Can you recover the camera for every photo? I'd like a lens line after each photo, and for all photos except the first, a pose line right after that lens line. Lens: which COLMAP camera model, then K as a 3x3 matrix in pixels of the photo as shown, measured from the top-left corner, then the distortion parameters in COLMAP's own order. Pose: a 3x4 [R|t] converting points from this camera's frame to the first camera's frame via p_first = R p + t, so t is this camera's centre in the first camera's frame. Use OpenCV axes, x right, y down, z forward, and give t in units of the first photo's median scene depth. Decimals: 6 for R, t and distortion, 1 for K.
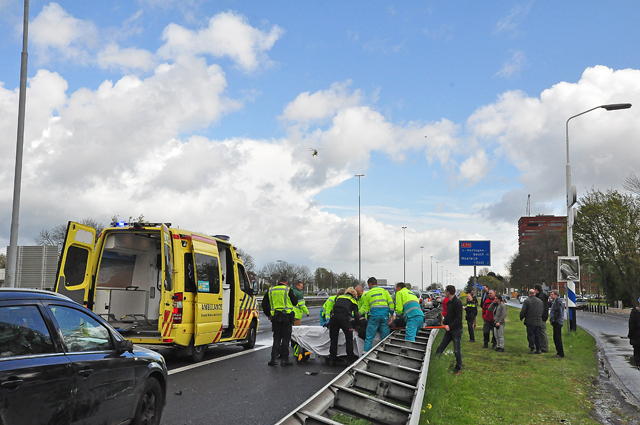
lens RADIAL K [[710.1, 0, 320.0], [0, 710.1, 212.5], [0, 0, 1]] dist [-0.007163, 0.201960]
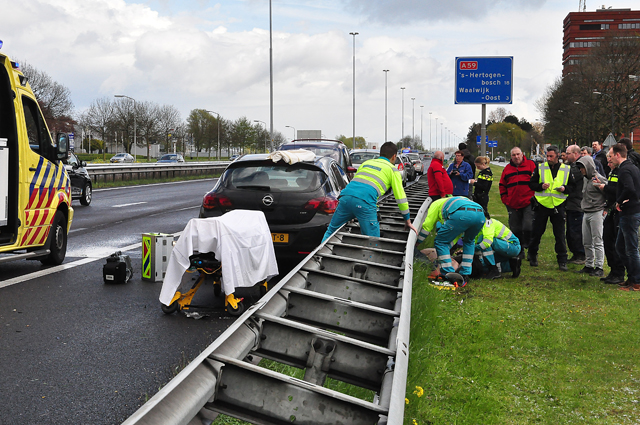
lens RADIAL K [[1306.0, 0, 320.0], [0, 1306.0, 212.5], [0, 0, 1]] dist [0.244337, 0.262367]
pose [[0.995702, -0.010928, 0.091970, 0.004280], [-0.003515, 0.987841, 0.155426, 0.009374], [-0.092551, -0.155081, 0.983557, 0.076207]]
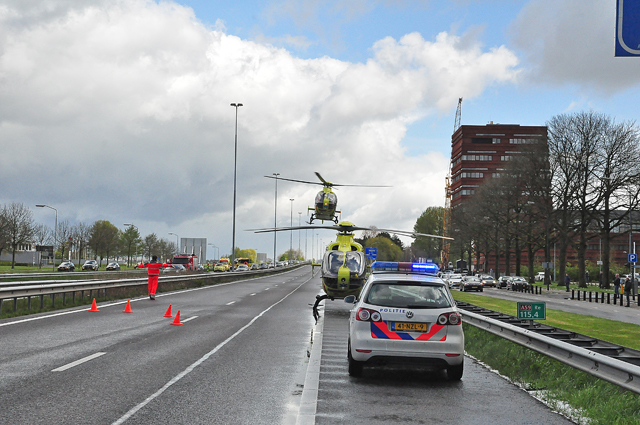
lens RADIAL K [[995.3, 0, 330.4], [0, 995.3, 222.5], [0, 0, 1]] dist [0.184775, 0.011493]
pose [[0.980175, 0.016618, 0.197438, 0.651334], [-0.030707, 0.997178, 0.068513, 0.505042], [-0.195742, -0.073218, 0.977918, 4.610984]]
